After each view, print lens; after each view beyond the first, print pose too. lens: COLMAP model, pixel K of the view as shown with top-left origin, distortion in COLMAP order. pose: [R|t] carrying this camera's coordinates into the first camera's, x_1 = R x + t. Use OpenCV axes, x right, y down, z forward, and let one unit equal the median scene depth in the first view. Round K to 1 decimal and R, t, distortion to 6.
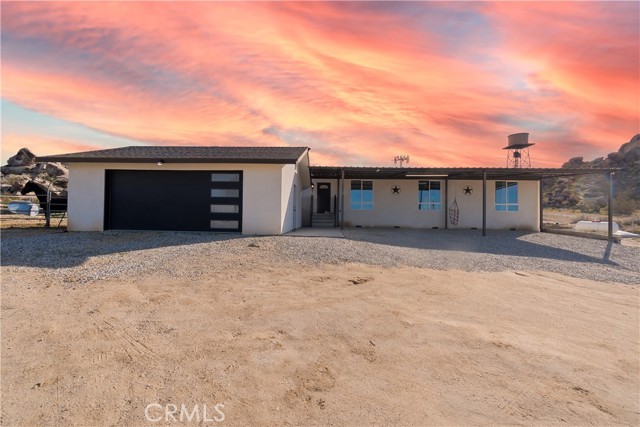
lens RADIAL K [[274.5, 0, 315.0], [0, 274.5, 211.9], [0, 0, 1]] dist [-0.001548, -0.000125]
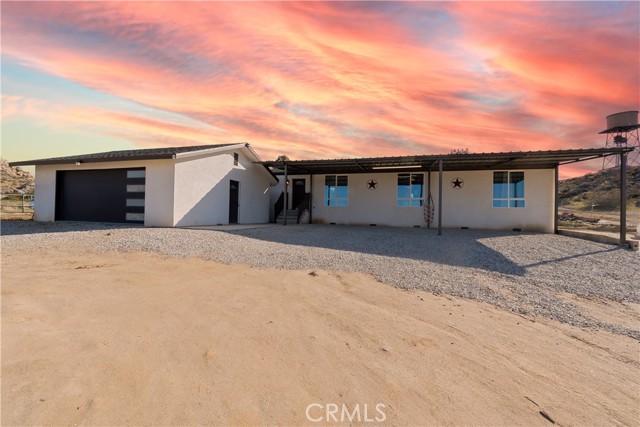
lens RADIAL K [[274.5, 0, 315.0], [0, 274.5, 211.9], [0, 0, 1]] dist [-0.001548, -0.000125]
pose [[0.967401, 0.004640, -0.253207, 0.348017], [-0.004599, 0.999989, 0.000755, 0.011838], [0.253208, 0.000434, 0.967412, 0.063154]]
